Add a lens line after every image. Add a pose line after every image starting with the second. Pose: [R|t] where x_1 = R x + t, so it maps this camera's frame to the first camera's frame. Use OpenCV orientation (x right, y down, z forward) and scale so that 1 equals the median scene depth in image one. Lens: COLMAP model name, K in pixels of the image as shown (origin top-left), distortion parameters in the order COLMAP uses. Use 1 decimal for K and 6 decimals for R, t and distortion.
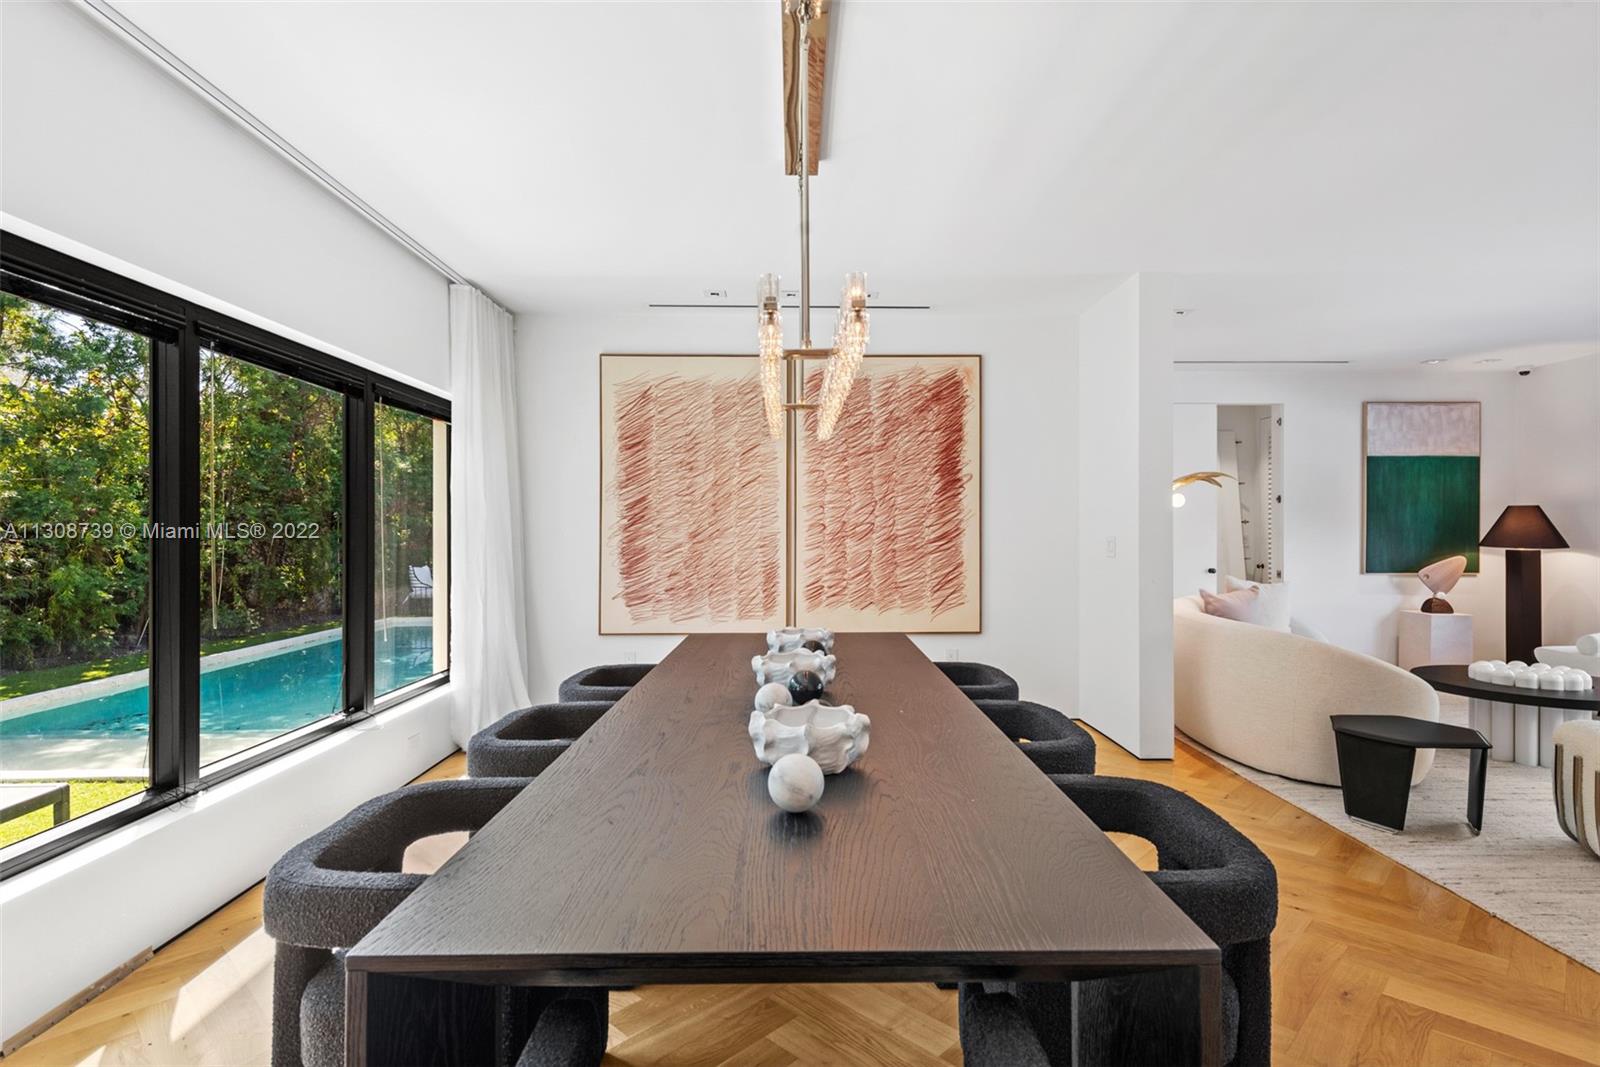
lens RADIAL K [[821.4, 0, 803.9], [0, 821.4, 532.8], [0, 0, 1]] dist [0.002348, -0.000032]
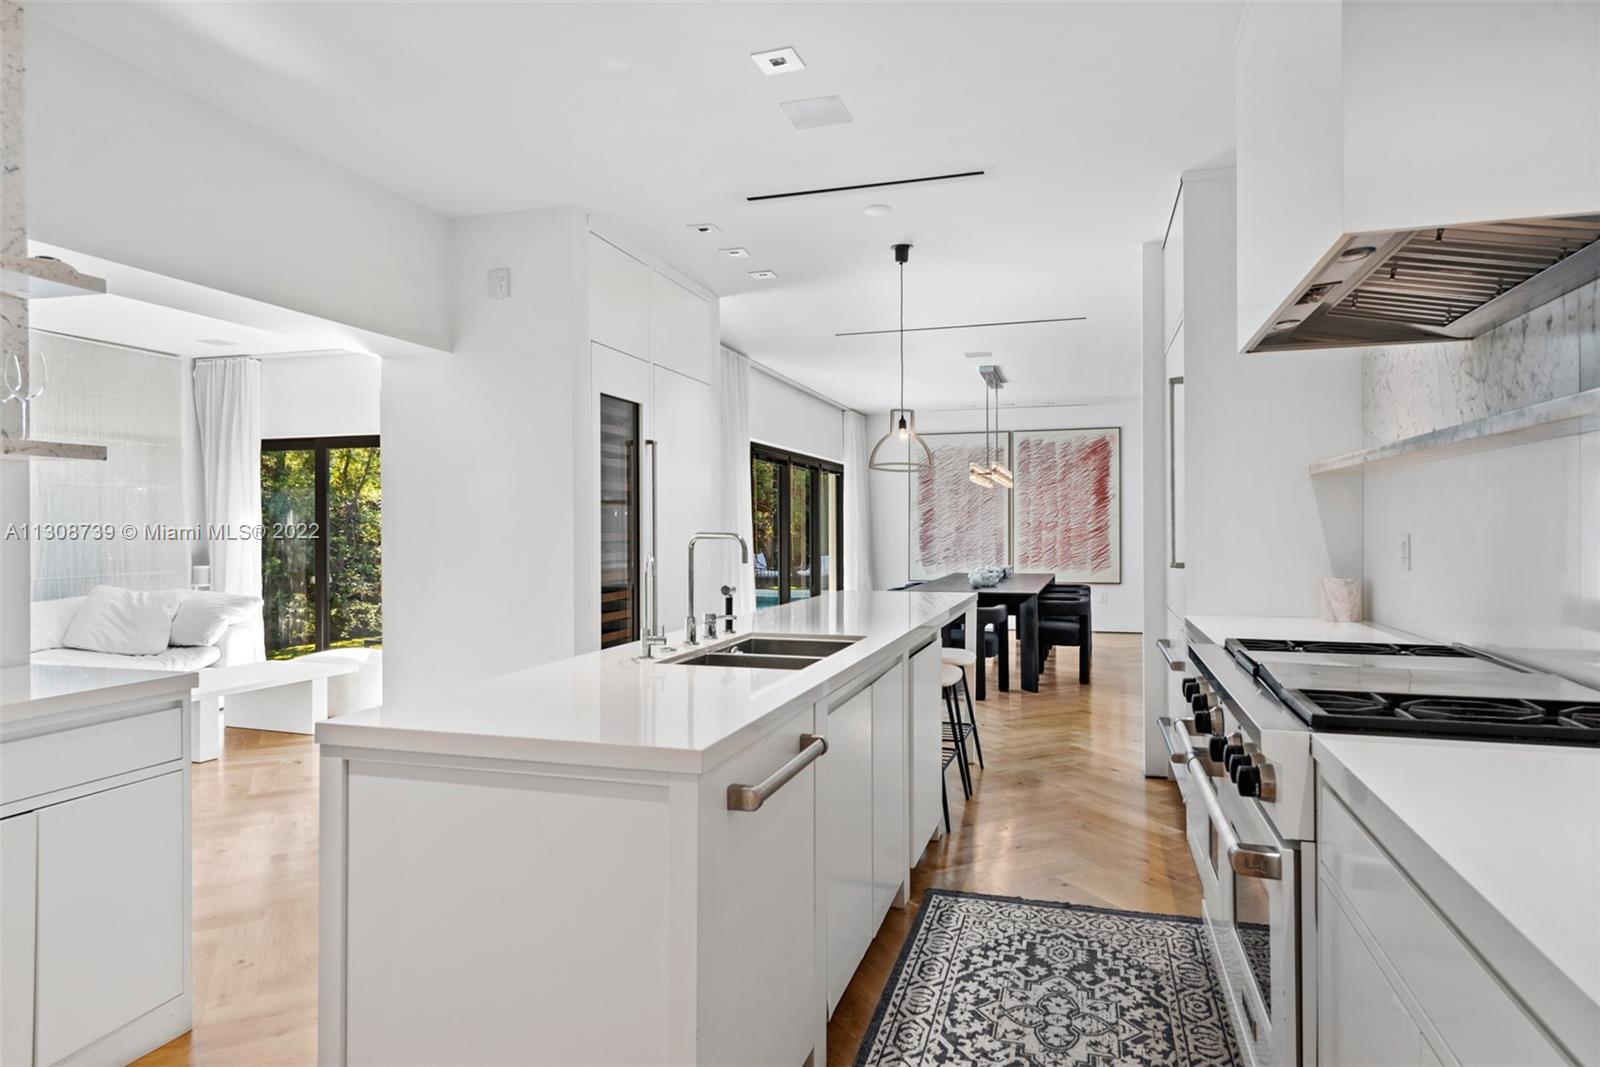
lens RADIAL K [[964.9, 0, 800.8], [0, 964.9, 530.6], [0, 0, 1]] dist [0.000205, 0.000025]
pose [[0.953853, -0.001058, -0.300273, 0.187195], [0.000749, 0.999999, -0.001145, 0.009641], [0.300274, 0.000867, 0.953853, -1.222935]]
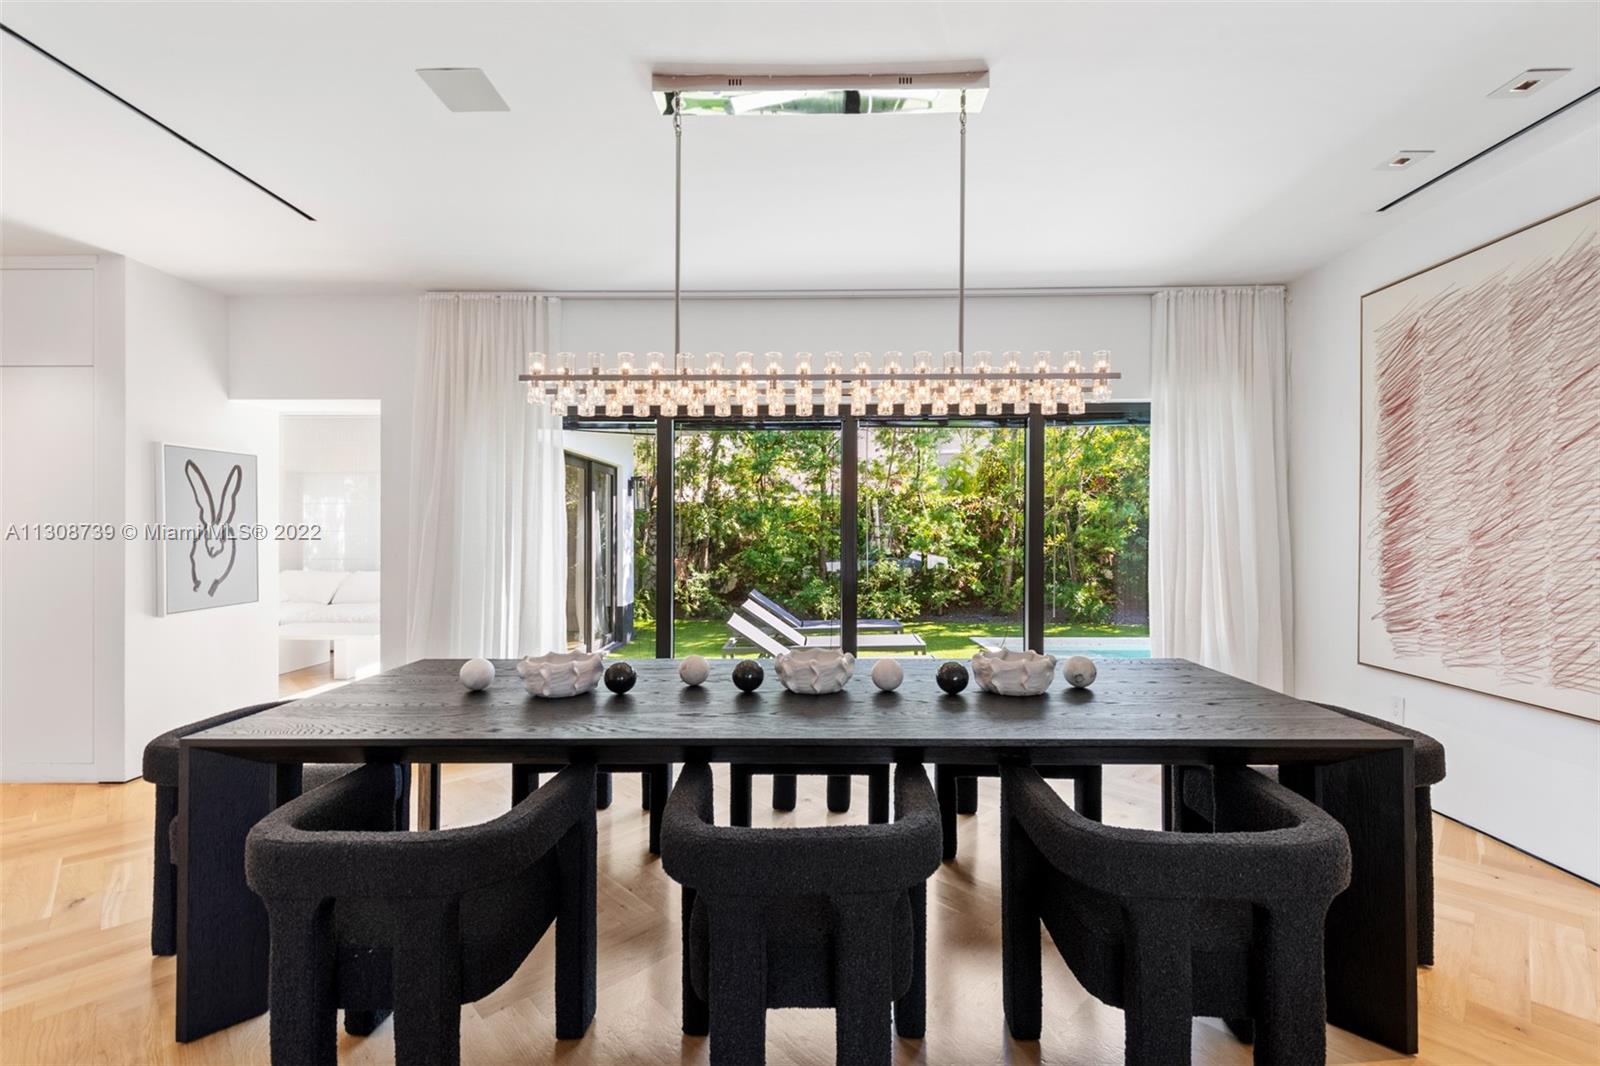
lens RADIAL K [[686.6, 0, 801.5], [0, 686.6, 527.9], [0, 0, 1]] dist [0.000436, 0.000078]
pose [[-0.036040, 0.000786, -0.999350, 0.408184], [-0.002800, 0.999996, 0.000887, -0.001319], [0.999346, 0.002830, -0.036037, 0.503260]]
